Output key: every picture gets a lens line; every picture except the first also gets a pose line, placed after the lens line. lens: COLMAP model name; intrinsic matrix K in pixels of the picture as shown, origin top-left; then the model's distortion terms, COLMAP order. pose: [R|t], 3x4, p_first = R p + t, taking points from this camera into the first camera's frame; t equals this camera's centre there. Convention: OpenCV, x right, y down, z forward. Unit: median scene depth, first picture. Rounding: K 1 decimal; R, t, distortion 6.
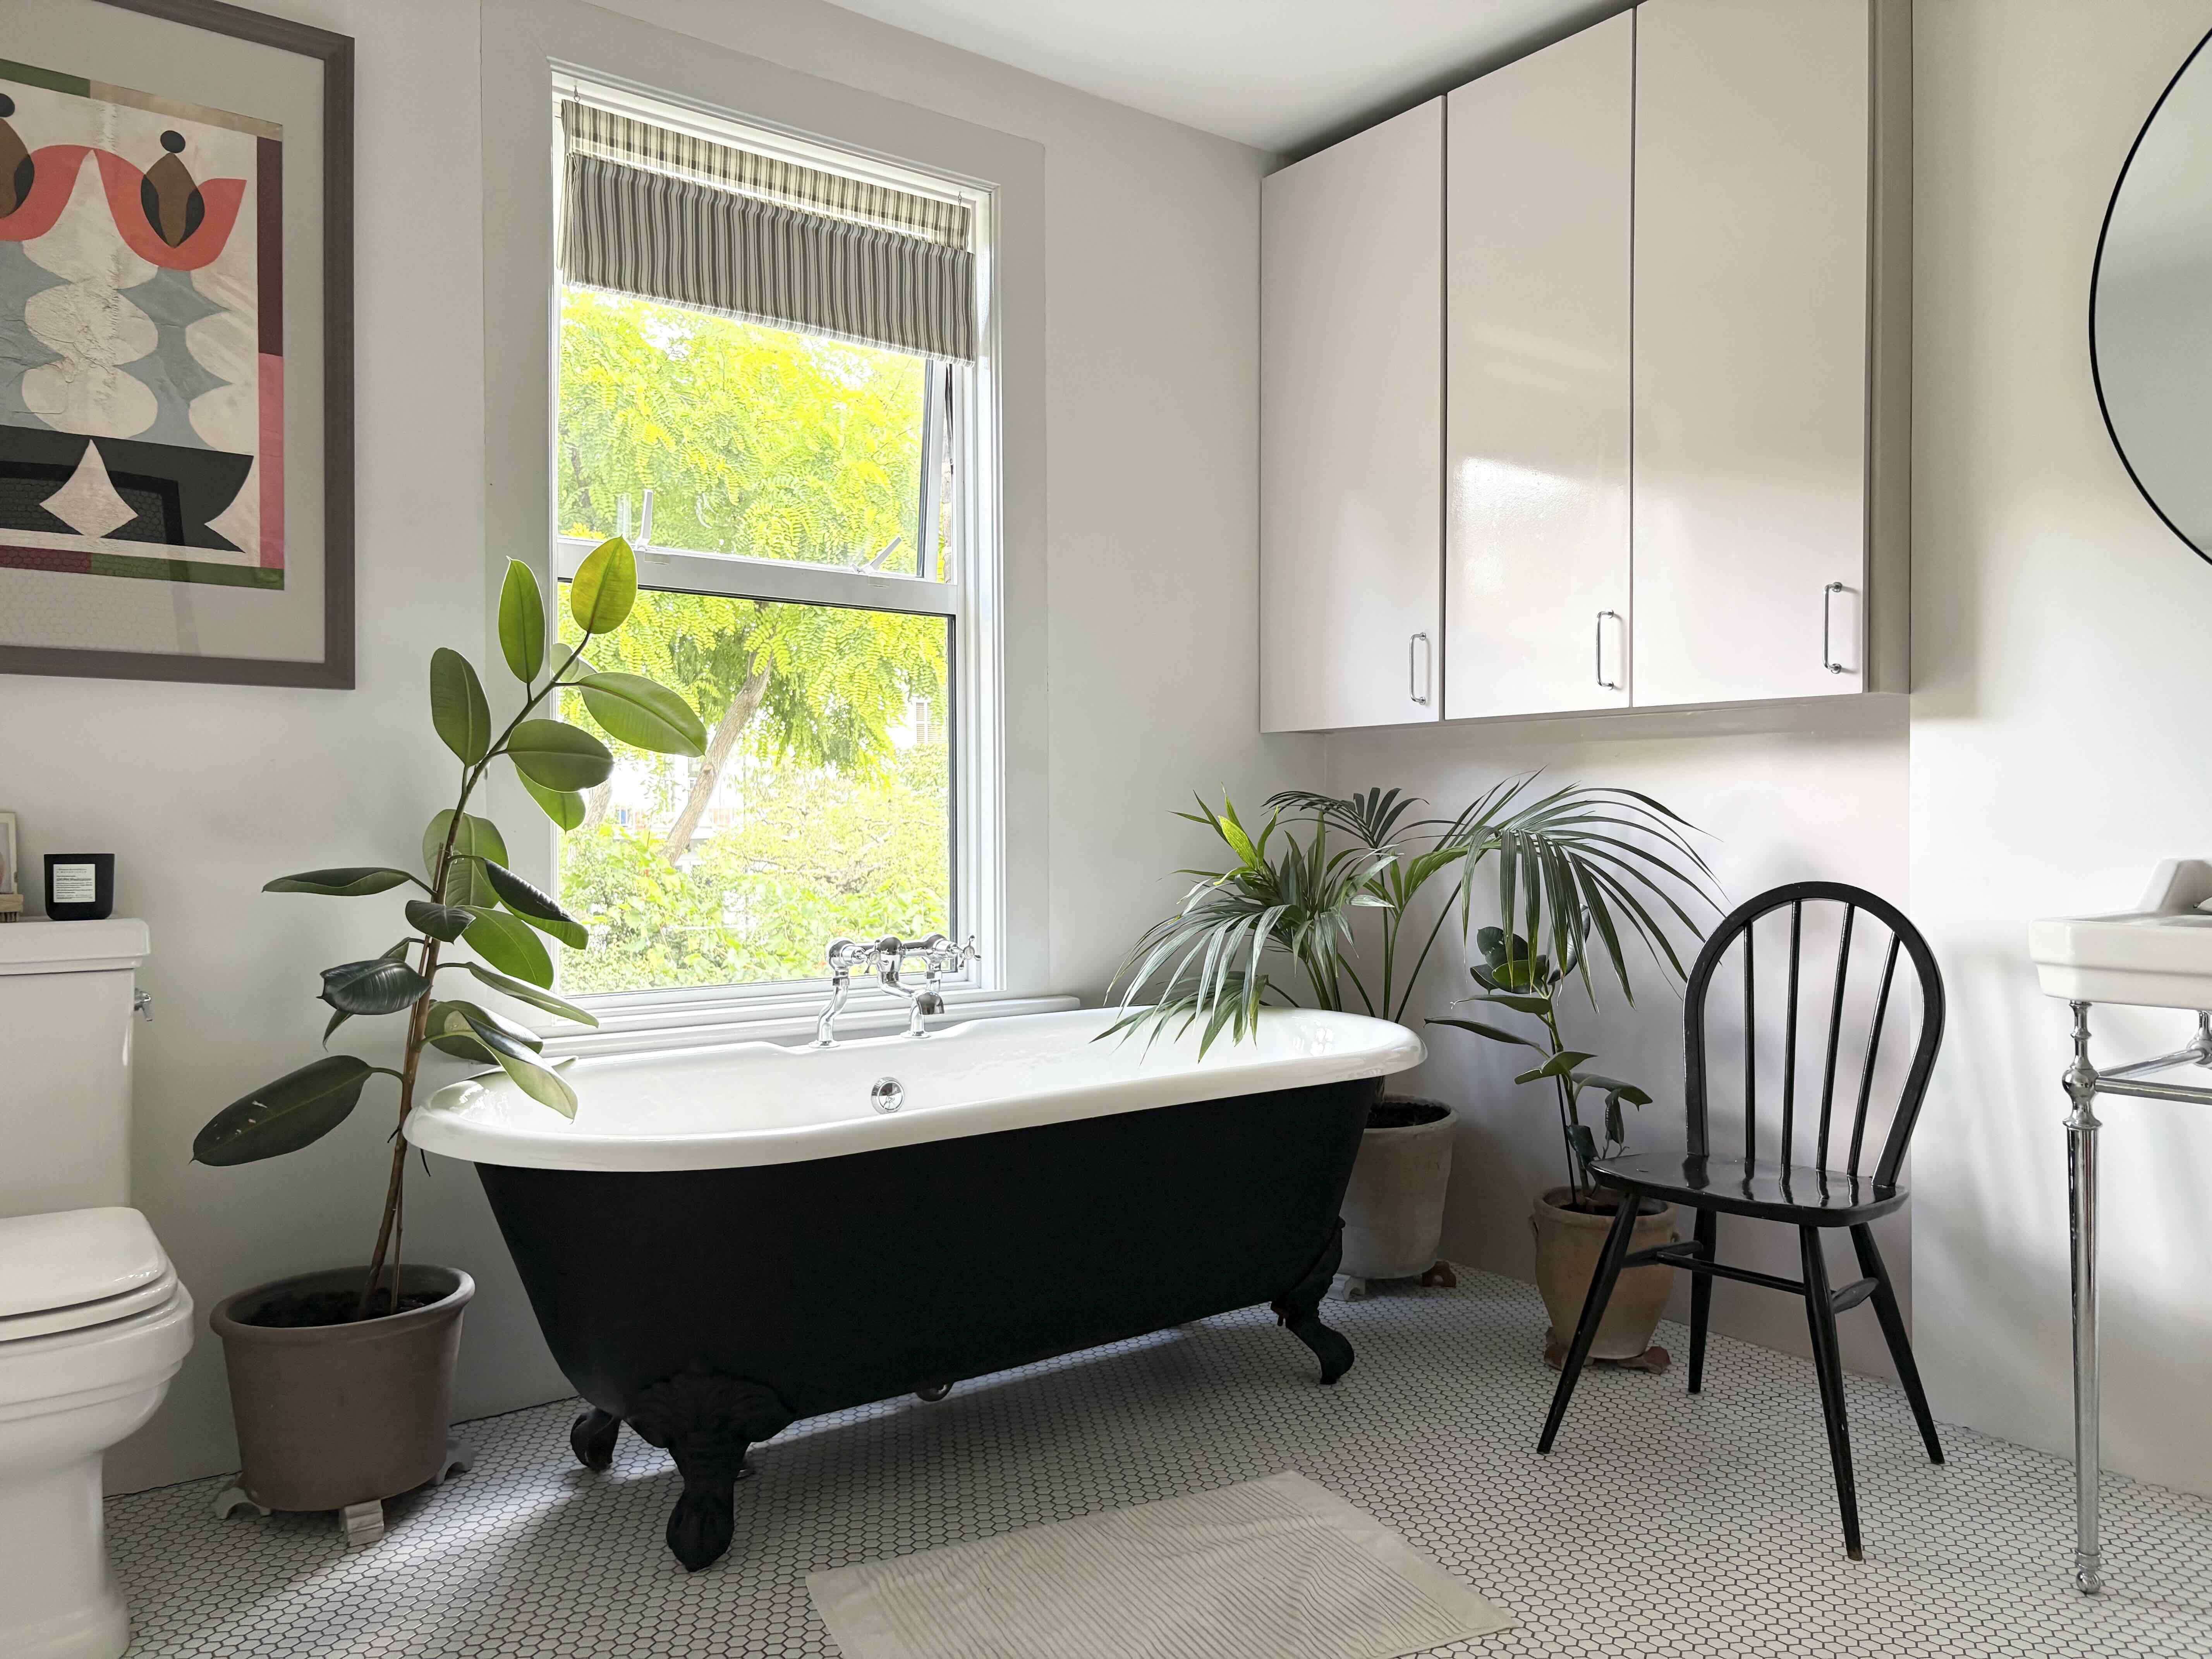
lens RADIAL K [[1643.7, 0, 1106.0], [0, 1643.7, 829.5], [0, 0, 1]] dist [0.000207, 0.000332]
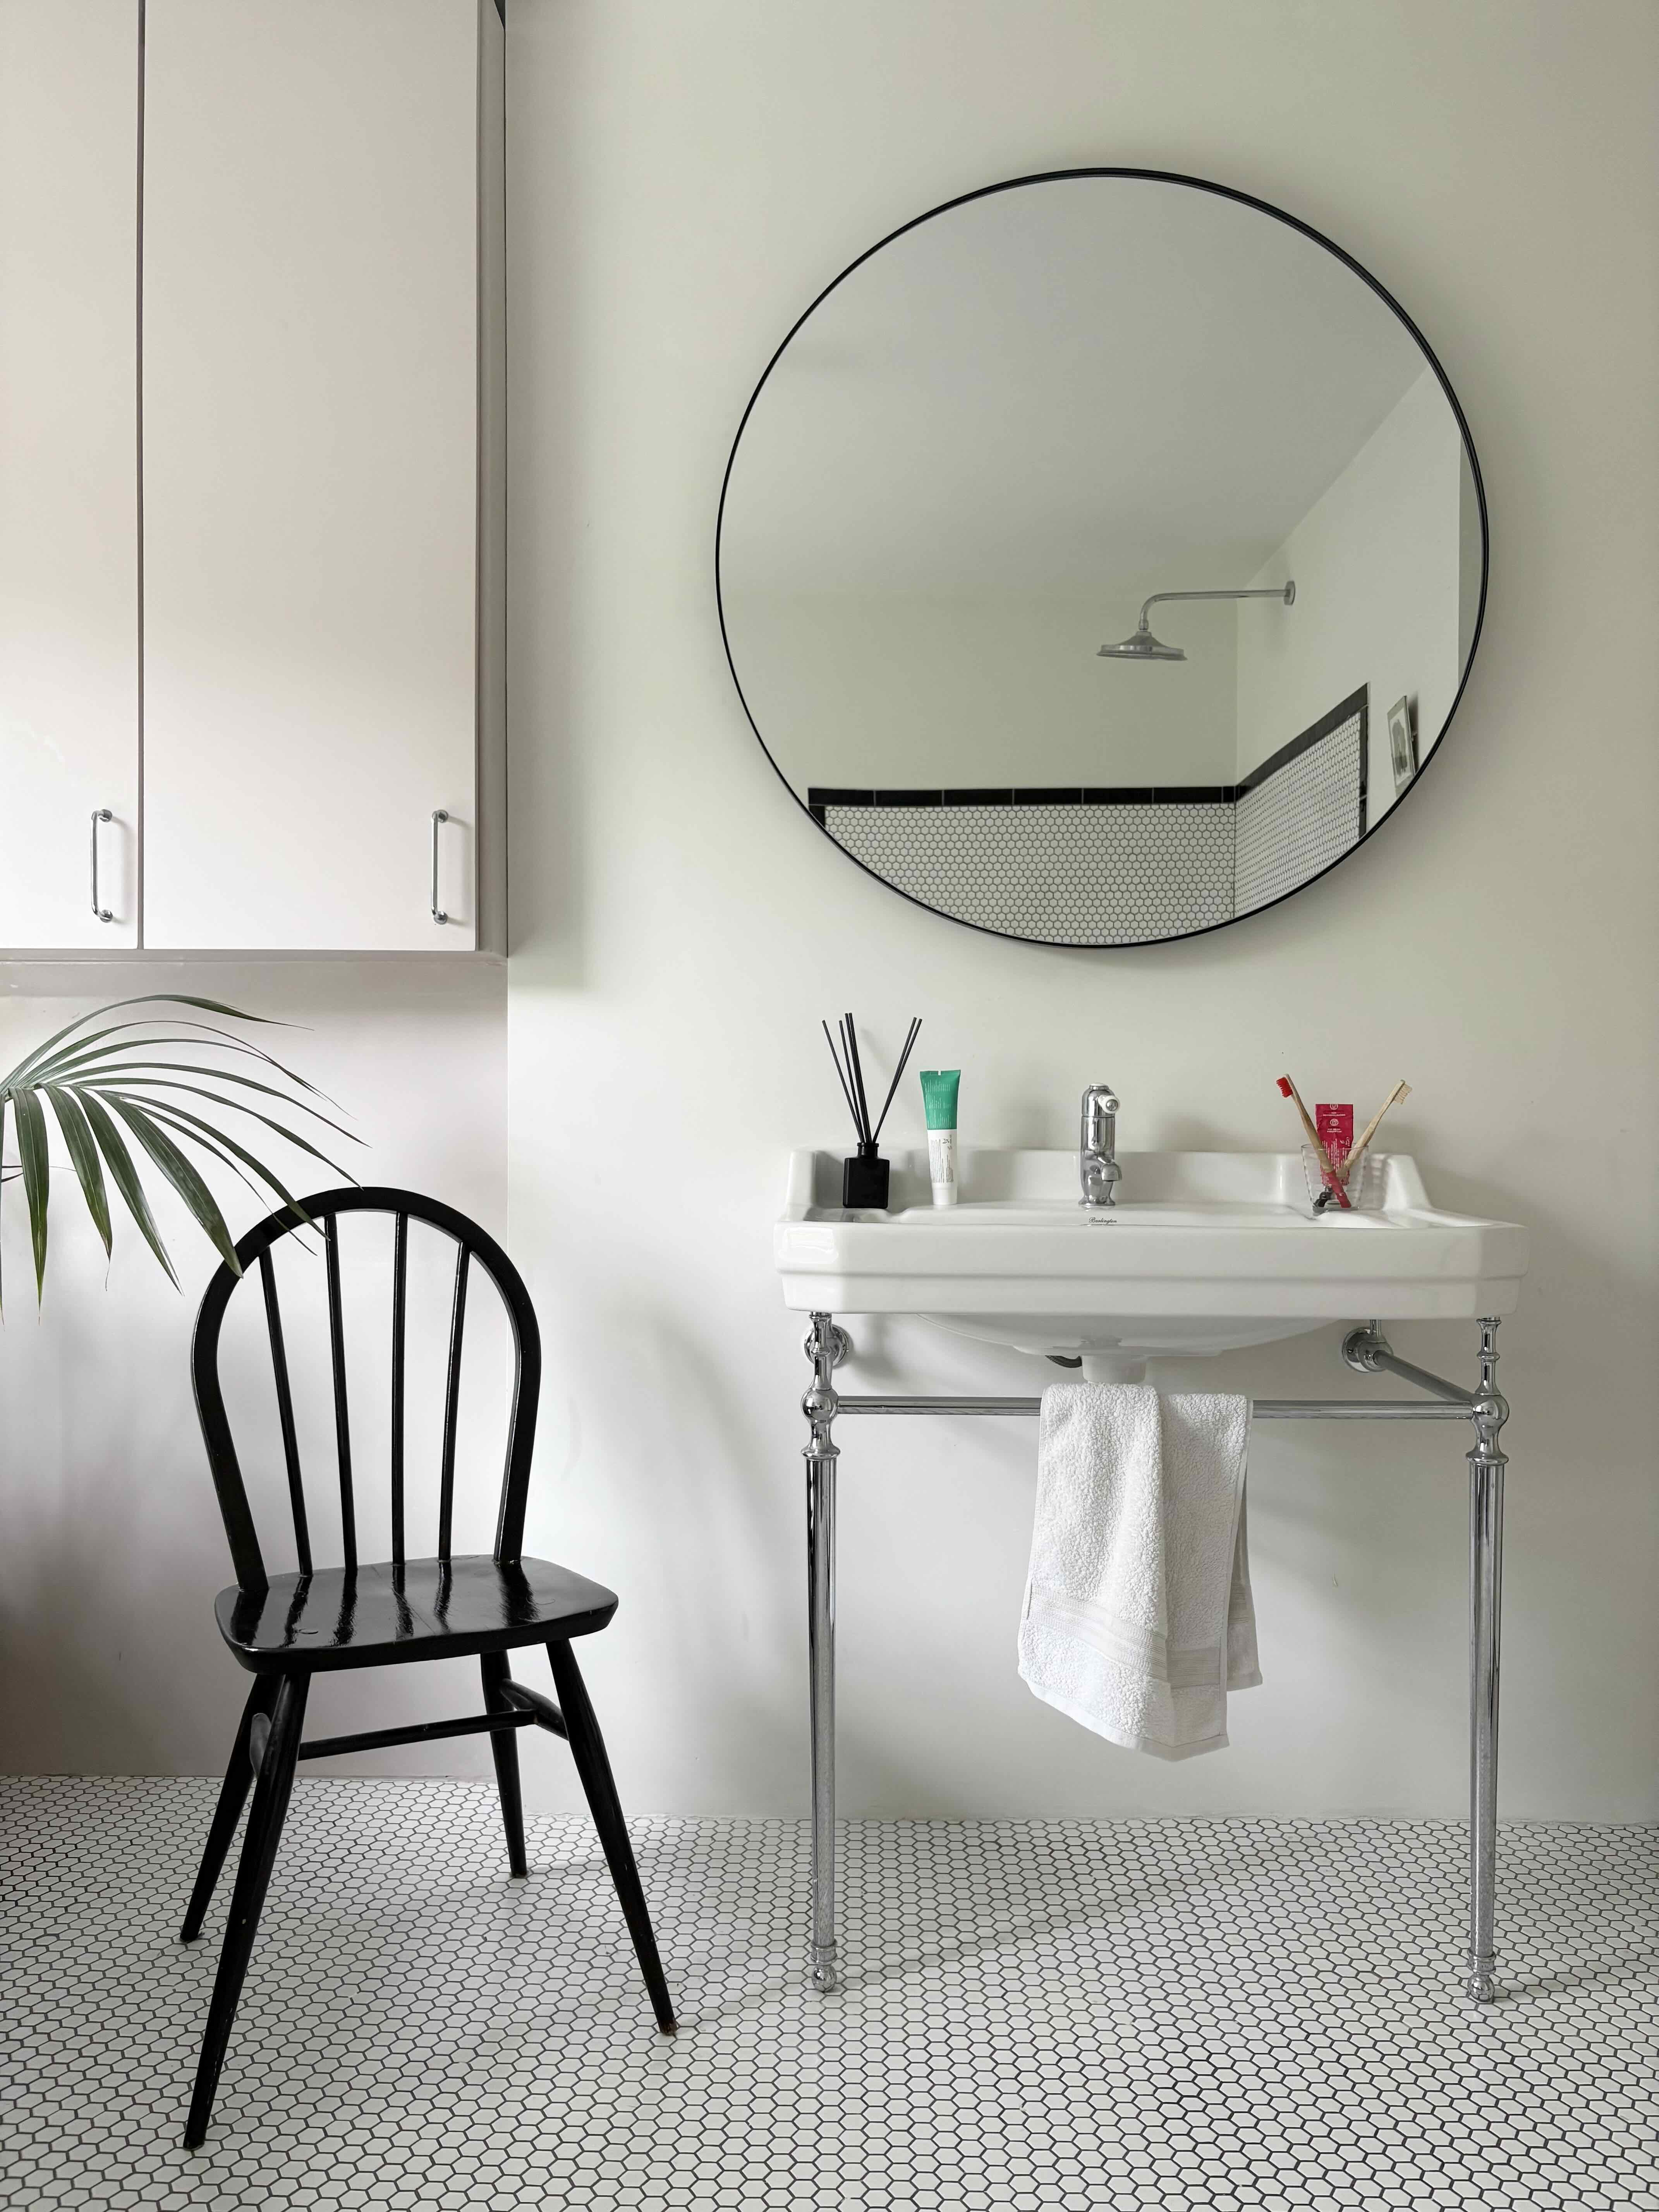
lens RADIAL K [[1748.7, 0, 829.5], [0, 1748.7, 1106.0], [0, 0, 1]] dist [0.004668, -0.001590]
pose [[0.515894, -0.001812, 0.856651, -0.179387], [0.001830, 0.999998, 0.001013, -0.008106], [-0.856651, 0.001045, 0.515896, 0.409242]]
